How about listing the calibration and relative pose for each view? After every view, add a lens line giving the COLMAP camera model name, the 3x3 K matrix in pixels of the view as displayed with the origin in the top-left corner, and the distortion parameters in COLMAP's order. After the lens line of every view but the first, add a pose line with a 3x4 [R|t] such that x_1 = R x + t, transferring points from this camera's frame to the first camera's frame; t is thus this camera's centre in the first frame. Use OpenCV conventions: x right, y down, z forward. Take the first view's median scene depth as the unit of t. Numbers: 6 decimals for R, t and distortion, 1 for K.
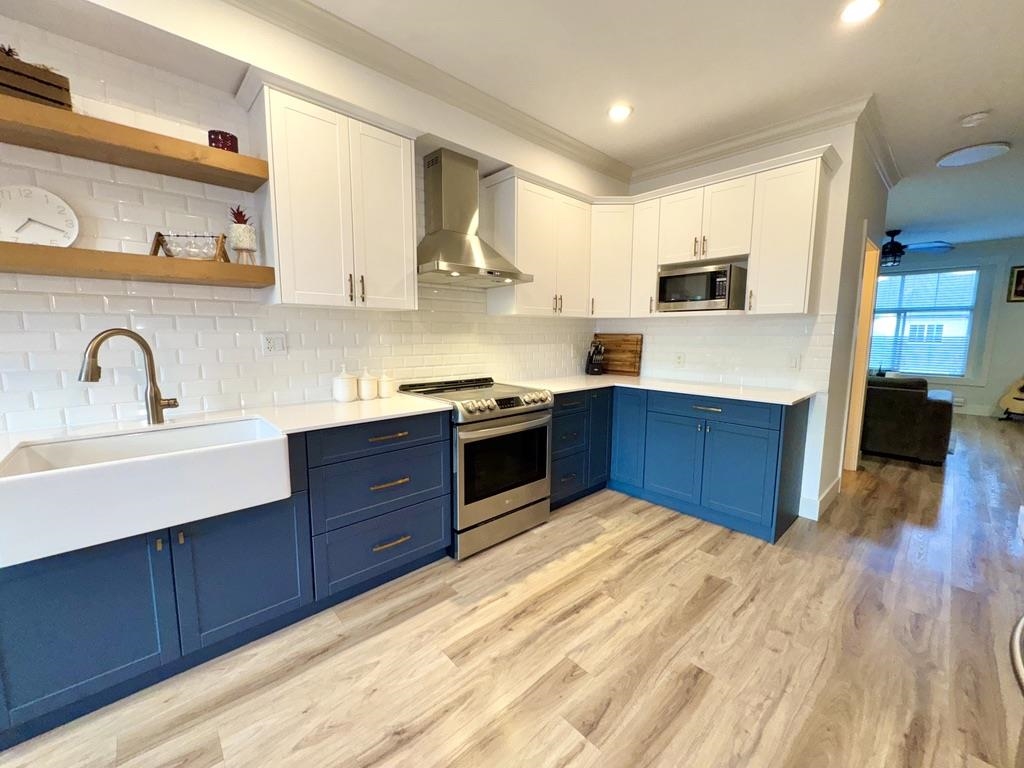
lens RADIAL K [[413.1, 0, 521.2], [0, 413.1, 380.6], [0, 0, 1]] dist [-0.002424, 0.000898]
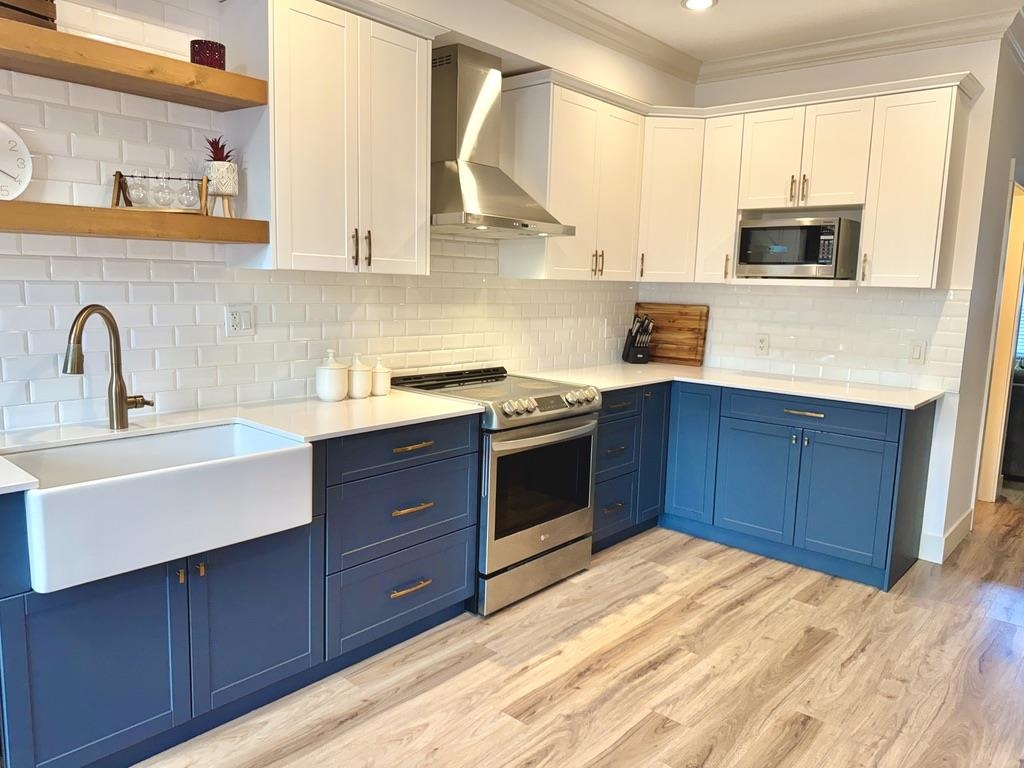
lens RADIAL K [[731.1, 0, 532.2], [0, 731.1, 382.9], [0, 0, 1]] dist [0.045537, -0.064443]
pose [[0.994236, 0.008490, 0.106881, -0.207556], [-0.011033, 0.999669, 0.023231, -0.013929], [-0.106648, -0.024276, 0.994000, -0.300381]]
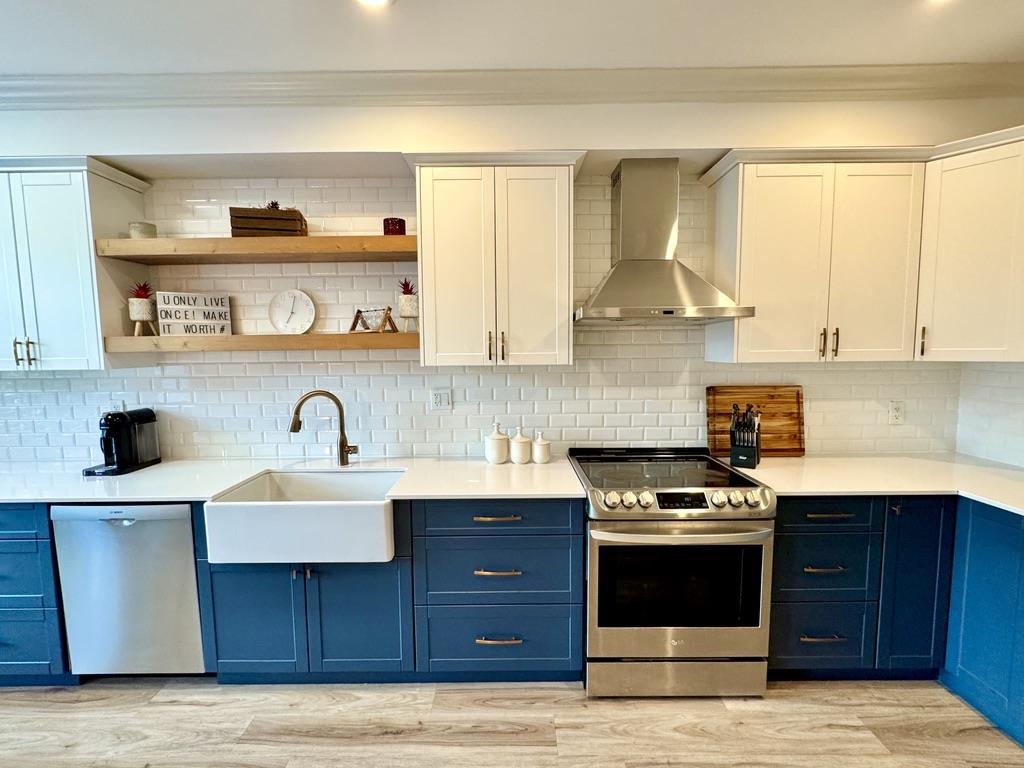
lens RADIAL K [[440.5, 0, 511.6], [0, 440.5, 383.3], [0, 0, 1]] dist [-0.001145, -0.000034]
pose [[0.719379, 0.042961, -0.693288, 0.276725], [-0.068798, 0.997585, -0.009570, -0.118262], [0.691202, 0.054582, 0.720597, 0.281162]]
